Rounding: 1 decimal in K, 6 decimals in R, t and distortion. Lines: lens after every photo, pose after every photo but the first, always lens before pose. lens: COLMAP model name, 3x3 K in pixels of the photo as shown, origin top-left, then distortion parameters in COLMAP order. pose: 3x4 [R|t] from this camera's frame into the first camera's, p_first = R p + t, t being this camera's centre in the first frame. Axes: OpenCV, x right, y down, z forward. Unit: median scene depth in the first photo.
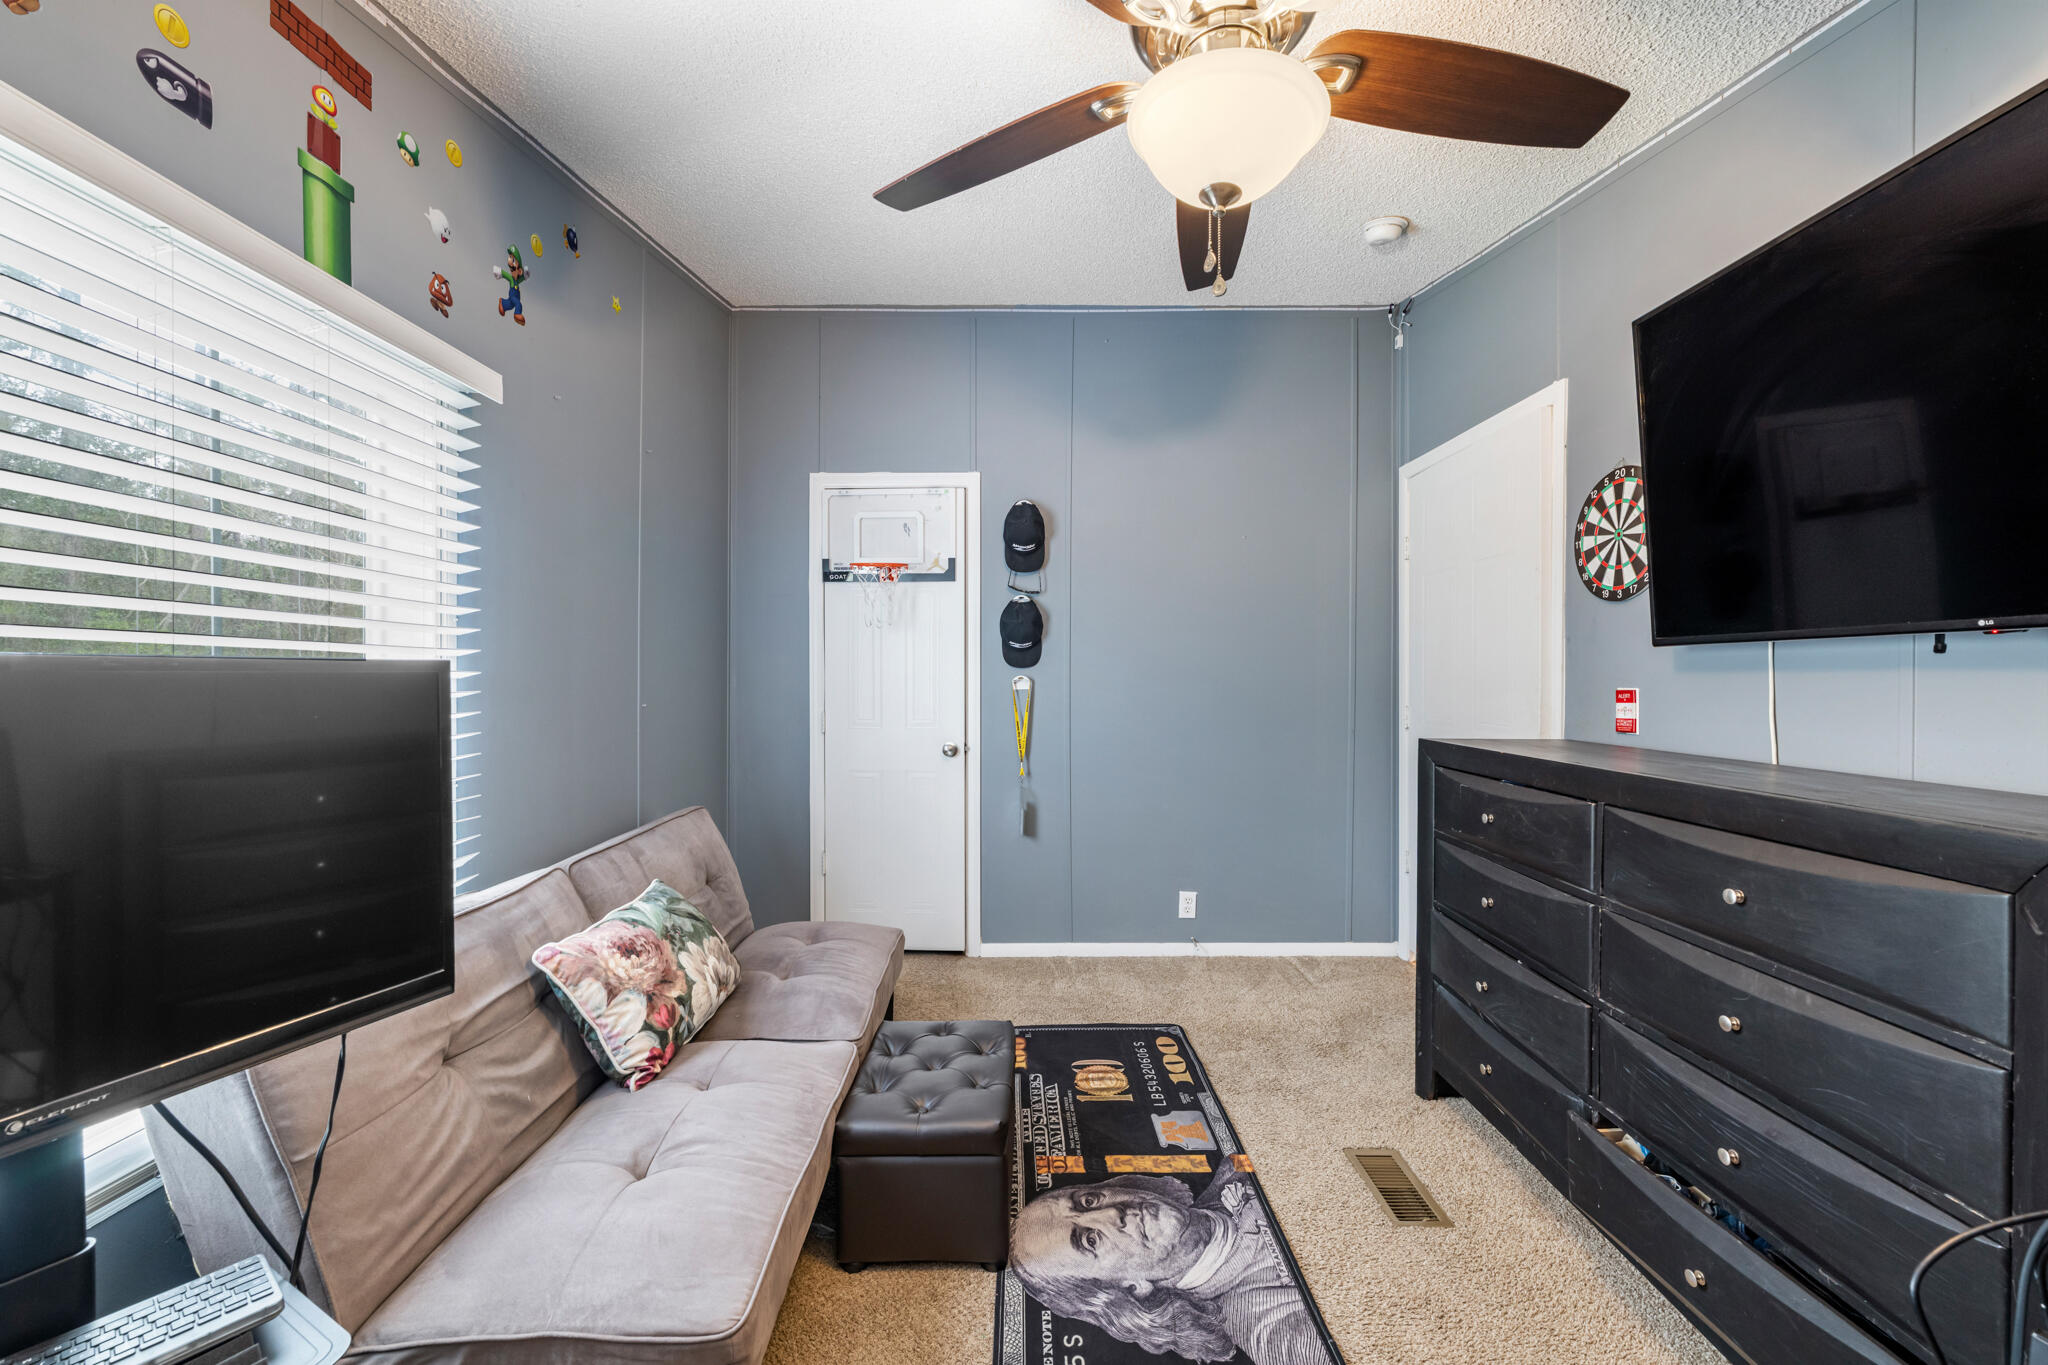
lens RADIAL K [[805.7, 0, 1024.1], [0, 805.7, 682.9], [0, 0, 1]] dist [-0.000159, -0.000011]
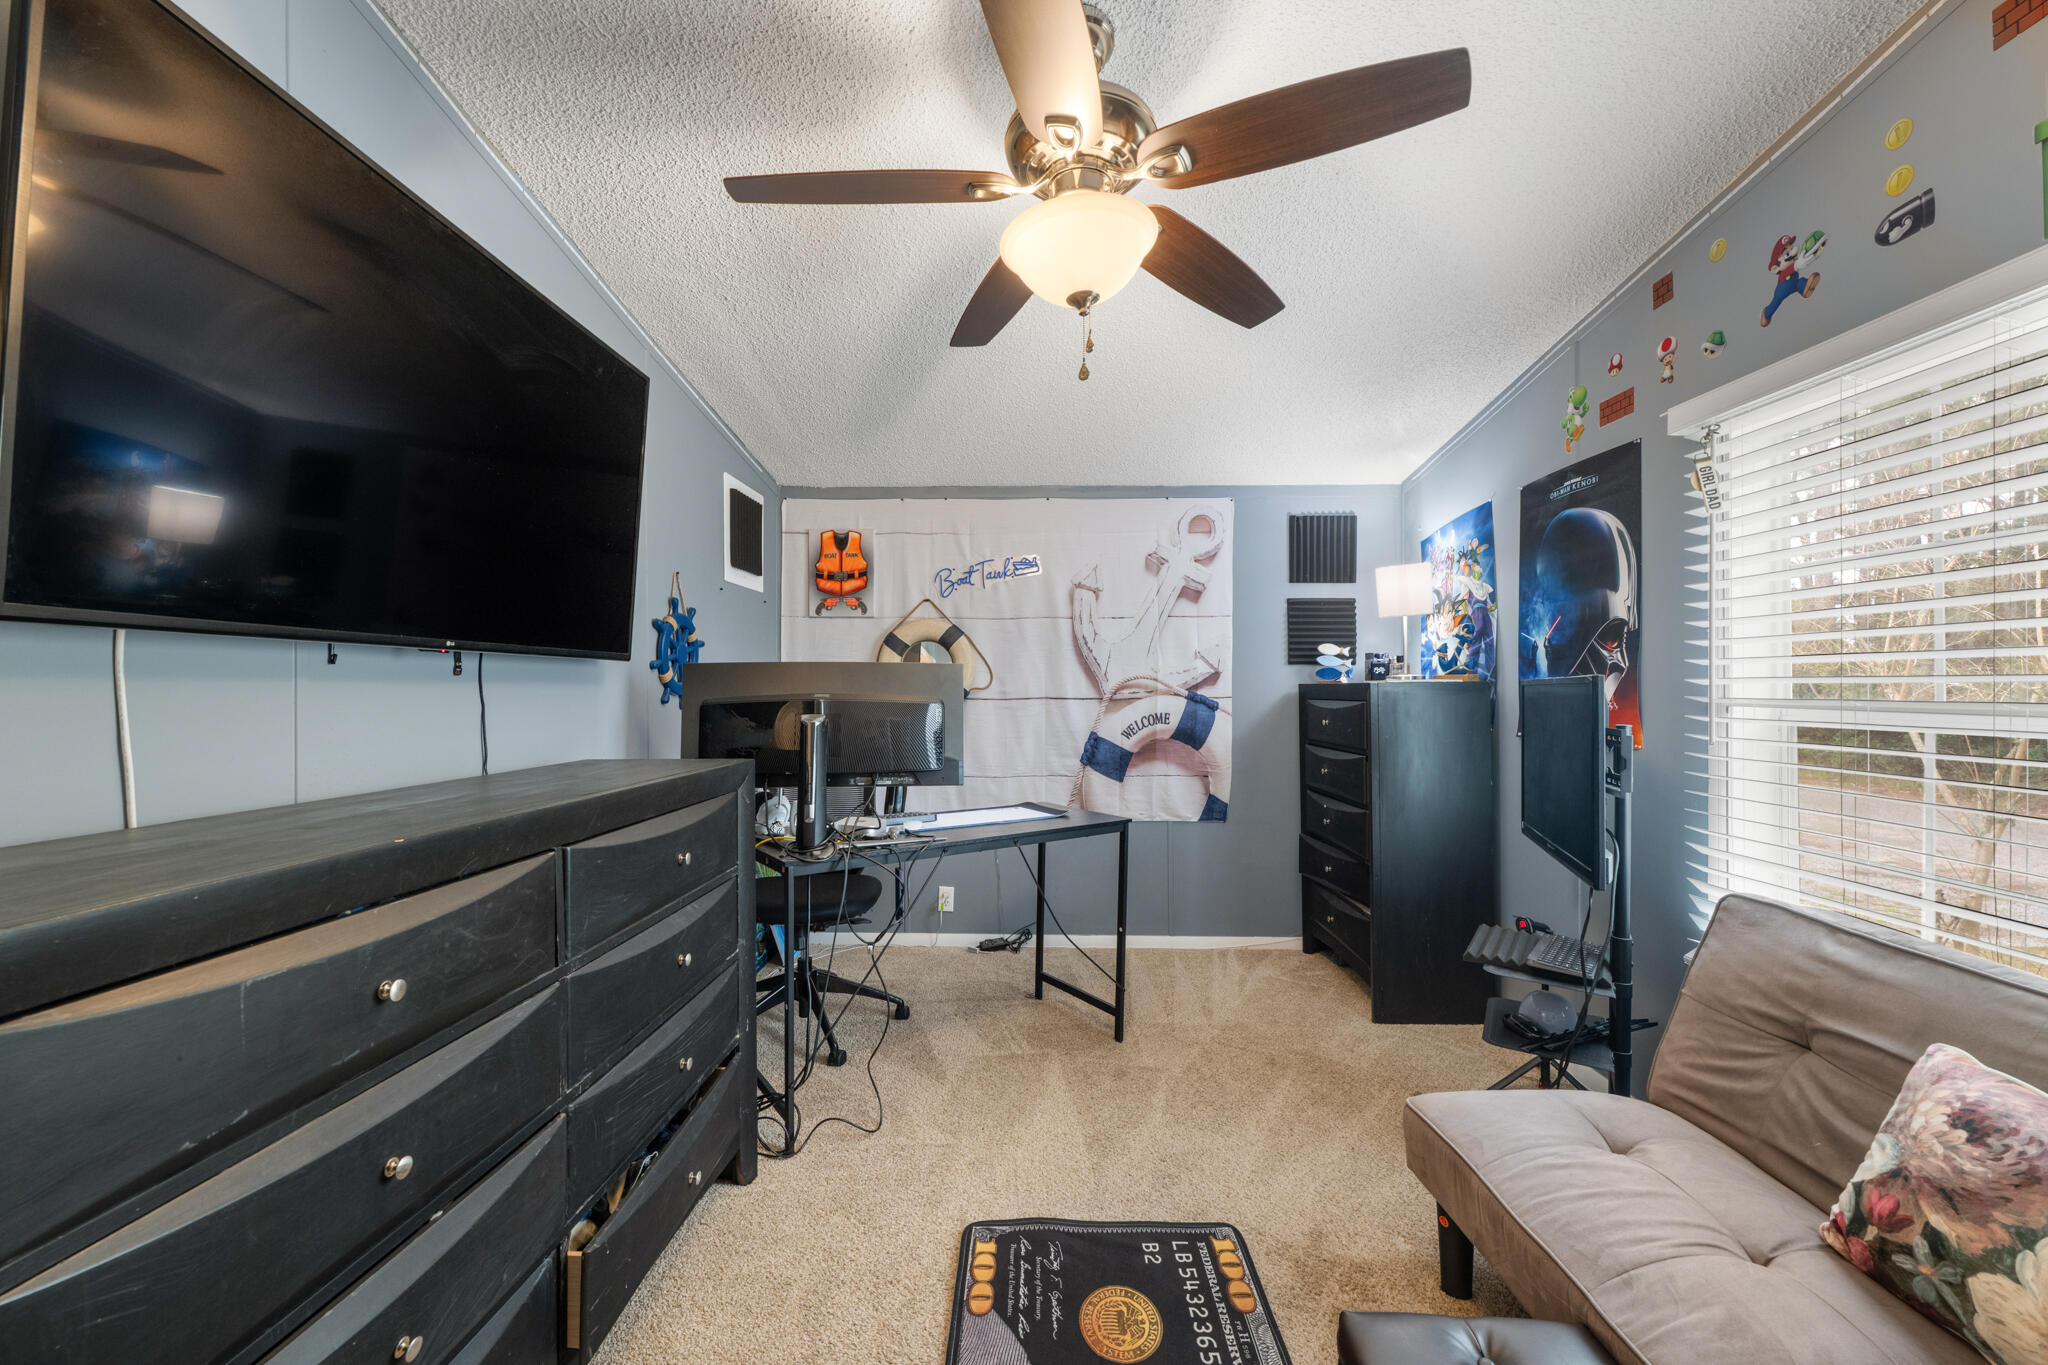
lens RADIAL K [[805.7, 0, 1023.0], [0, 805.7, 687.8], [0, 0, 1]] dist [-0.000159, -0.000011]
pose [[-0.999785, 0.002261, 0.020598, 0.234398], [0.002373, 0.999983, 0.005402, -0.009665], [-0.020586, 0.005450, -0.999773, 1.696468]]
